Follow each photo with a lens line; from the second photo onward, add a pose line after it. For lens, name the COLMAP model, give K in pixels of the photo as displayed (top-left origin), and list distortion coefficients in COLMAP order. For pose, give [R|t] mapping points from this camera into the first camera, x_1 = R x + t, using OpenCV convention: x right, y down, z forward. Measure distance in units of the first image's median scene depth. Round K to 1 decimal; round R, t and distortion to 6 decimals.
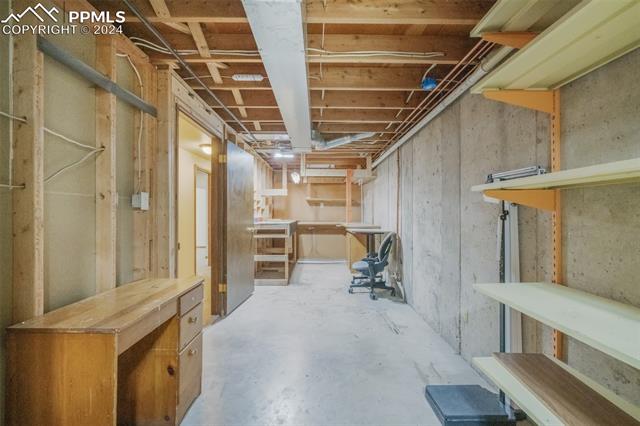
lens RADIAL K [[254.0, 0, 319.1], [0, 254.0, 213.6], [0, 0, 1]] dist [-0.001312, -0.000037]
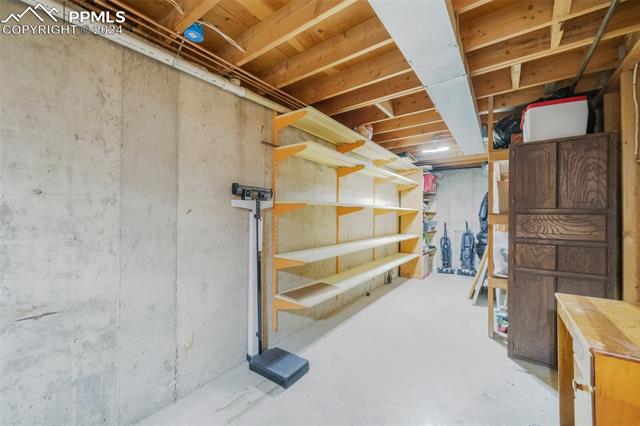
lens RADIAL K [[254.0, 0, 320.2], [0, 254.0, 213.0], [0, 0, 1]] dist [-0.001312, -0.000037]
pose [[-0.794586, 0.006804, 0.607114, -0.271066], [0.001521, 0.999956, -0.009216, -0.007024], [-0.607150, -0.006400, -0.794562, 1.374539]]
